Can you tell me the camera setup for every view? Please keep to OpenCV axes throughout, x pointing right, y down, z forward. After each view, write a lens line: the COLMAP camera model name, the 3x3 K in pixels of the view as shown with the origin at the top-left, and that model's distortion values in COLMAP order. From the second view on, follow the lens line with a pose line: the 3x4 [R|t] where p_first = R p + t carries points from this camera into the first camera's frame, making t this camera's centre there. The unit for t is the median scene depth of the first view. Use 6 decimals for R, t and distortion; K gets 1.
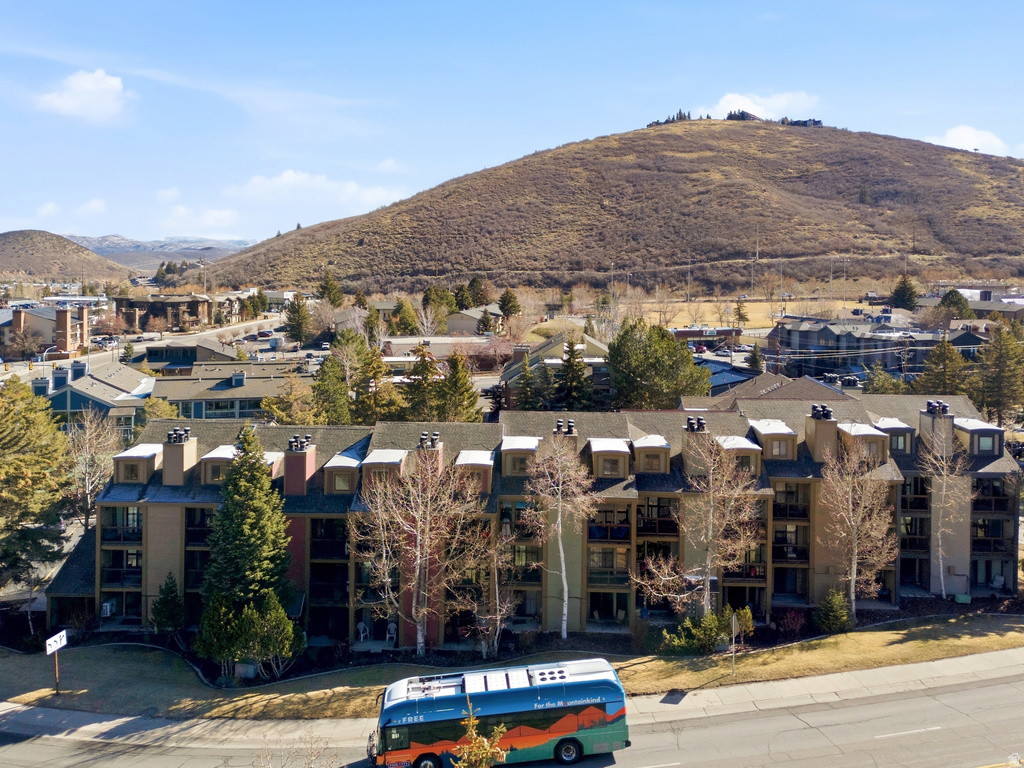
lens RADIAL K [[829.9, 0, 520.4], [0, 829.9, 383.6], [0, 0, 1]] dist [0.087651, -0.078179]
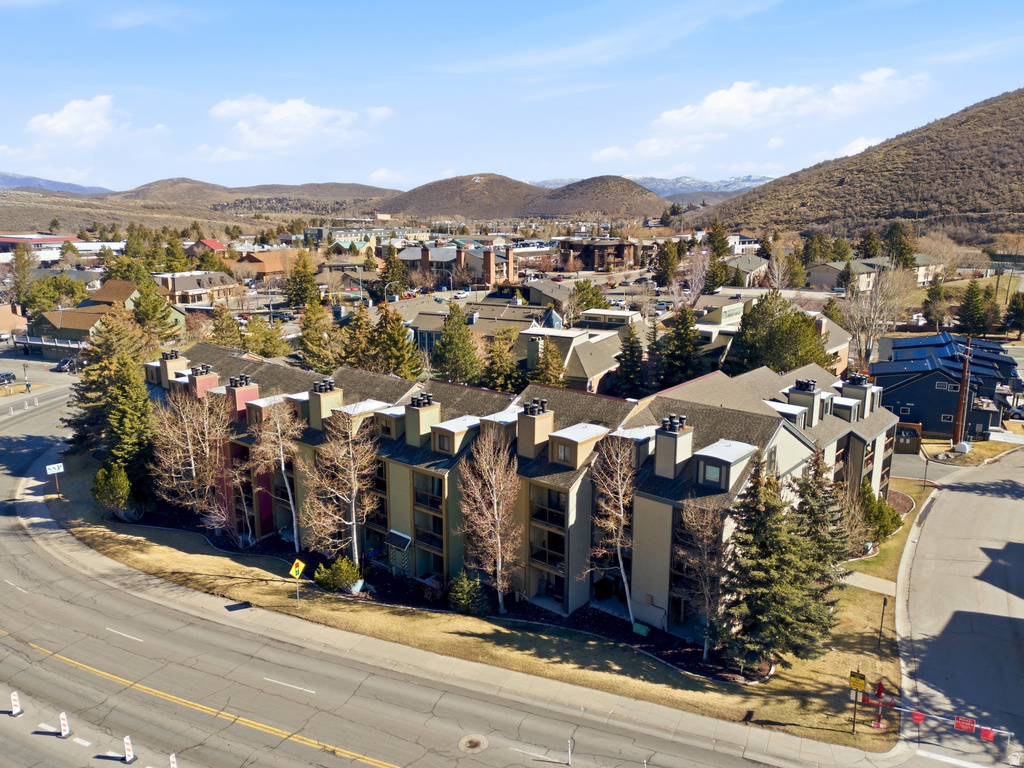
lens RADIAL K [[829.9, 0, 520.4], [0, 829.9, 383.6], [0, 0, 1]] dist [0.087651, -0.078179]
pose [[0.775176, 0.132666, -0.617659, 0.148525], [-0.086785, 0.990795, 0.103894, -0.013178], [0.625756, -0.026933, 0.779553, 0.039265]]
